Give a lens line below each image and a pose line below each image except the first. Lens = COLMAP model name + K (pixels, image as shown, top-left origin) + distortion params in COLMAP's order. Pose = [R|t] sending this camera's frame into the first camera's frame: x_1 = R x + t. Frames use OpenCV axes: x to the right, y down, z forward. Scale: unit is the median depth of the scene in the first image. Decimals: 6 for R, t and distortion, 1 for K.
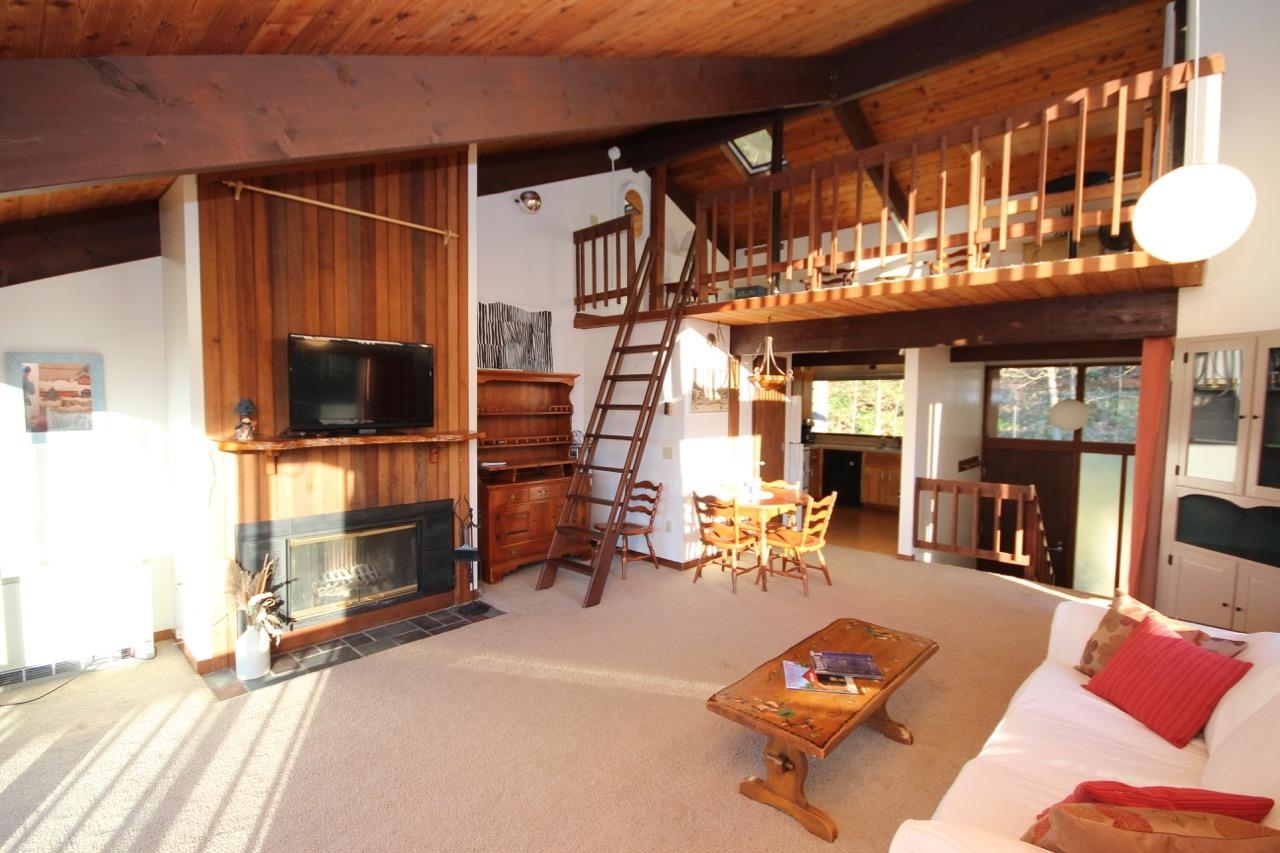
lens RADIAL K [[589.0, 0, 640.9], [0, 589.0, 430.7], [0, 0, 1]] dist [-0.000314, -0.000330]
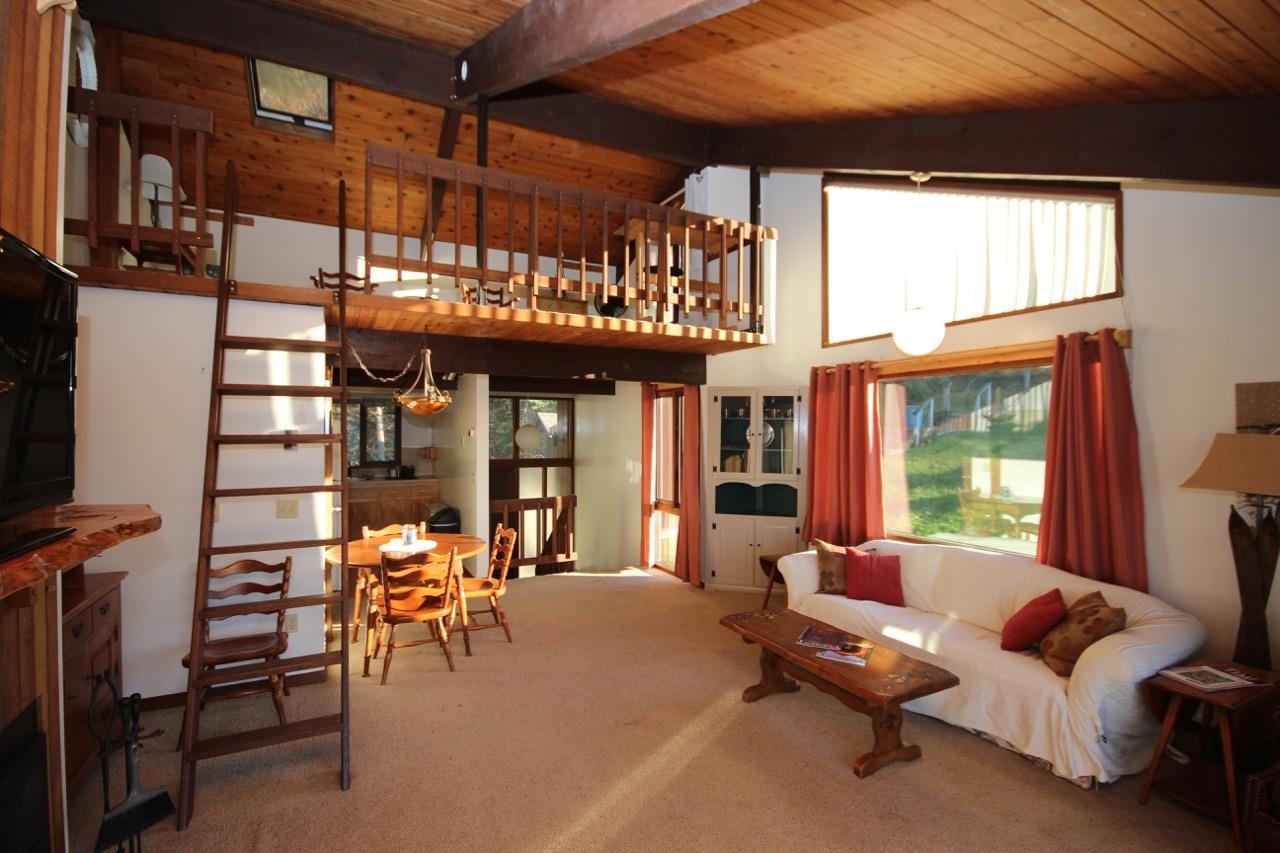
lens RADIAL K [[589.0, 0, 646.0], [0, 589.0, 427.8], [0, 0, 1]] dist [-0.000314, -0.000330]
pose [[0.339142, -0.005300, 0.940720, -0.453536], [0.051318, 0.998599, -0.012875, -0.023231], [-0.939334, 0.052643, 0.338939, 0.436231]]
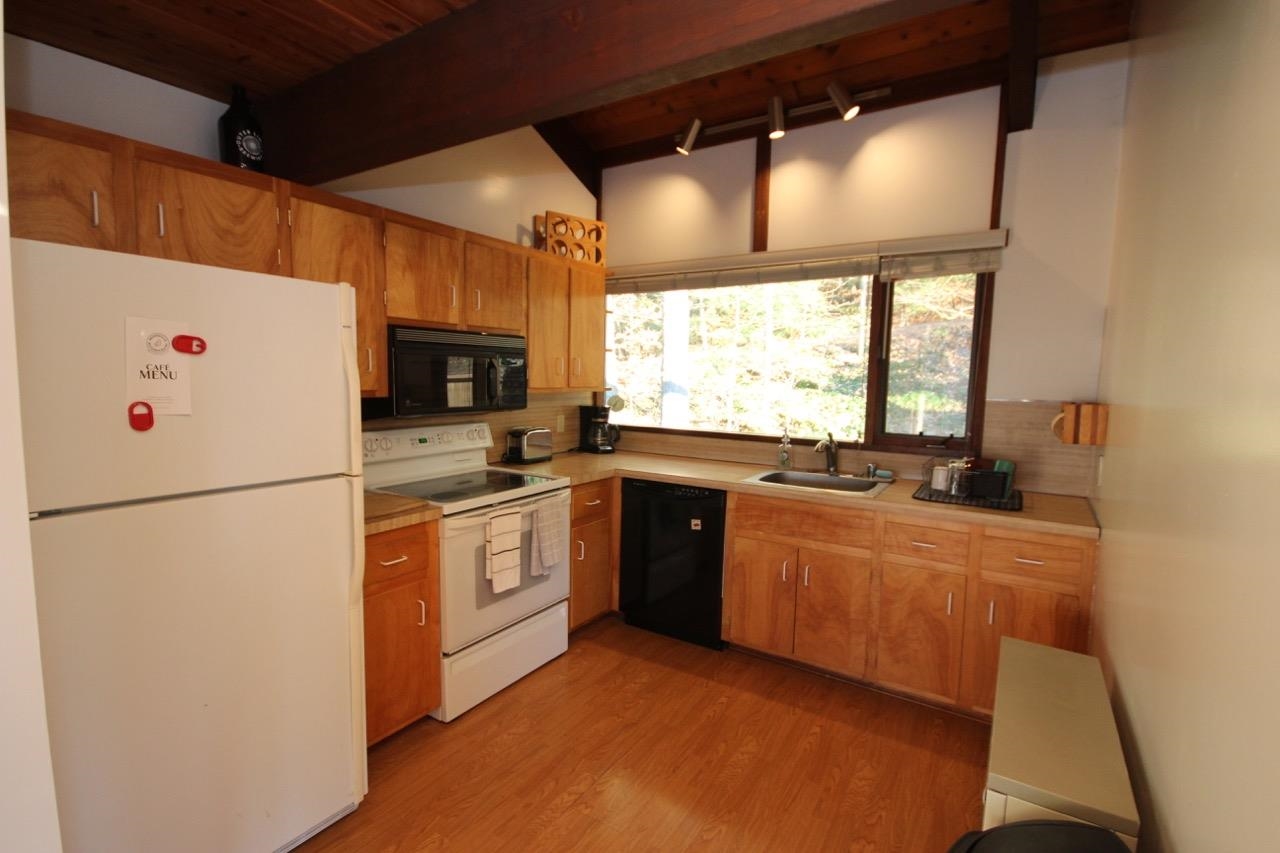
lens RADIAL K [[589.0, 0, 643.0], [0, 589.0, 429.4], [0, 0, 1]] dist [-0.000314, -0.000330]
pose [[0.983623, -0.008525, 0.180034, 0.459318], [0.001162, 0.999160, 0.040968, -0.019082], [-0.180232, -0.040088, 0.982807, 1.163771]]
